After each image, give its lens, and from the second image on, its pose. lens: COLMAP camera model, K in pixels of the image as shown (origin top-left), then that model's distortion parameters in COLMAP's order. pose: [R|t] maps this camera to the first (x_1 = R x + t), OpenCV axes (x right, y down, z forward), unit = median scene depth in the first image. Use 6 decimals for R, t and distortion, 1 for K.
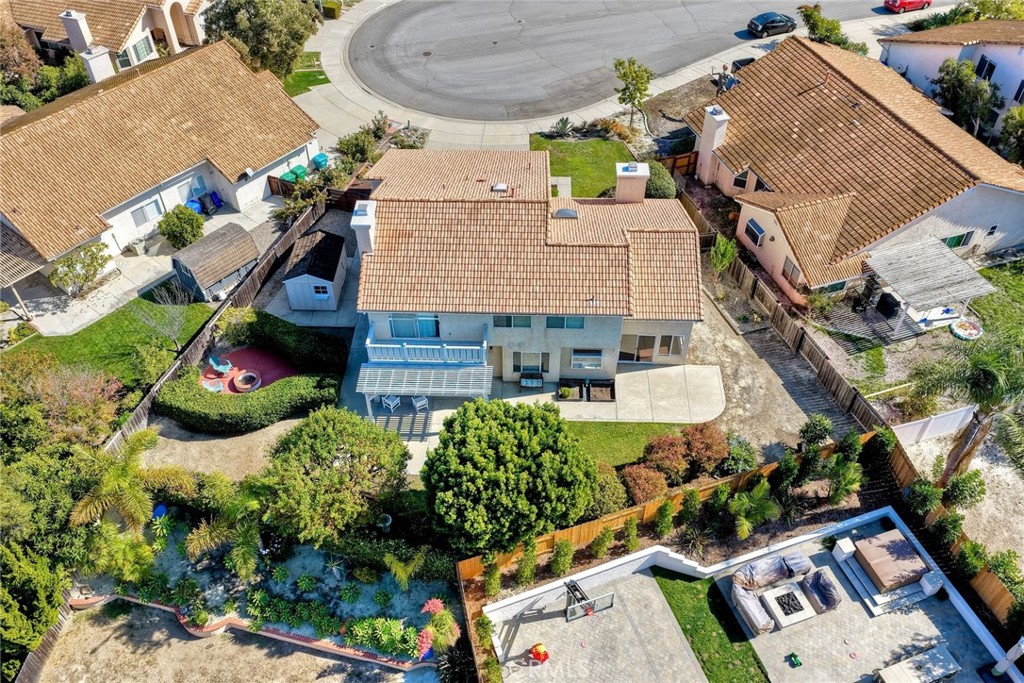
lens RADIAL K [[850.4, 0, 512.0], [0, 850.4, 341.5], [0, 0, 1]] dist [-0.019761, 0.052371]
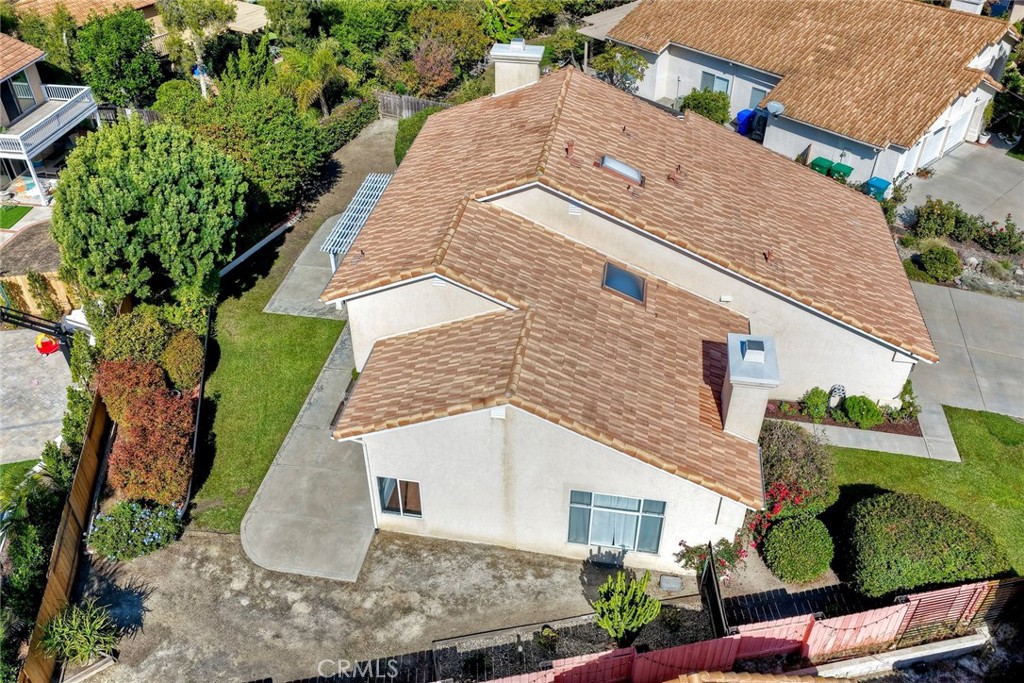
lens RADIAL K [[850.4, 0, 512.0], [0, 850.4, 341.5], [0, 0, 1]] dist [-0.019761, 0.052371]
pose [[-0.129041, 0.611268, -0.780833, 0.544413], [-0.703721, 0.498326, 0.506407, -0.370652], [0.698660, 0.614836, 0.365857, 0.789345]]
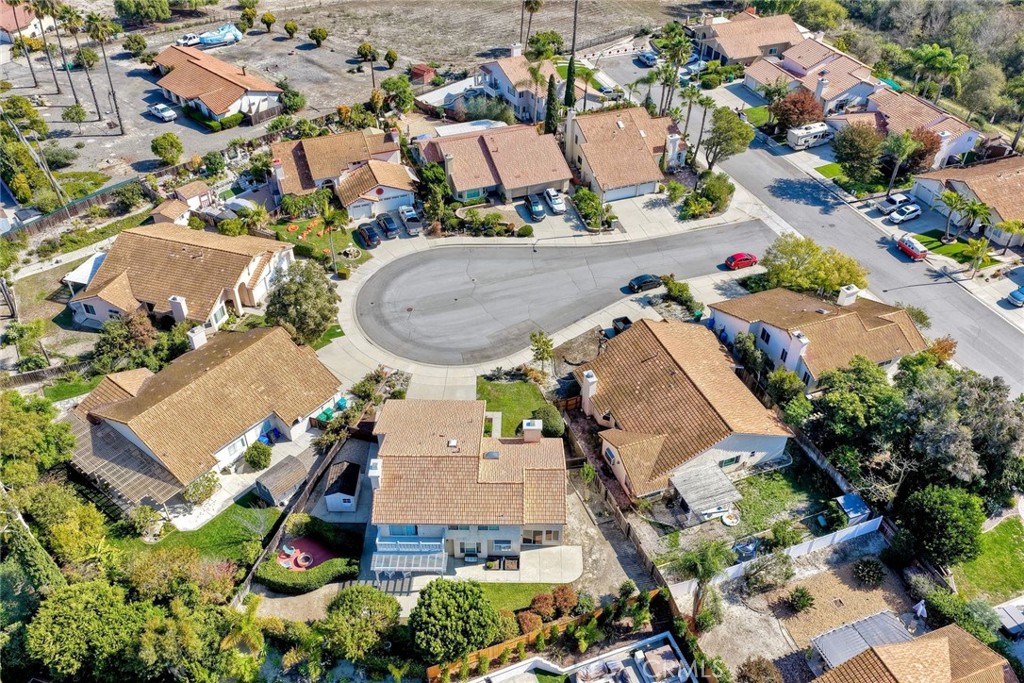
lens RADIAL K [[850.4, 0, 512.0], [0, 850.4, 341.5], [0, 0, 1]] dist [-0.019761, 0.052371]
pose [[0.999659, -0.007495, 0.025020, 0.064410], [0.010034, 0.994638, -0.102933, -0.206401], [-0.024114, 0.103149, 0.994374, -0.741352]]
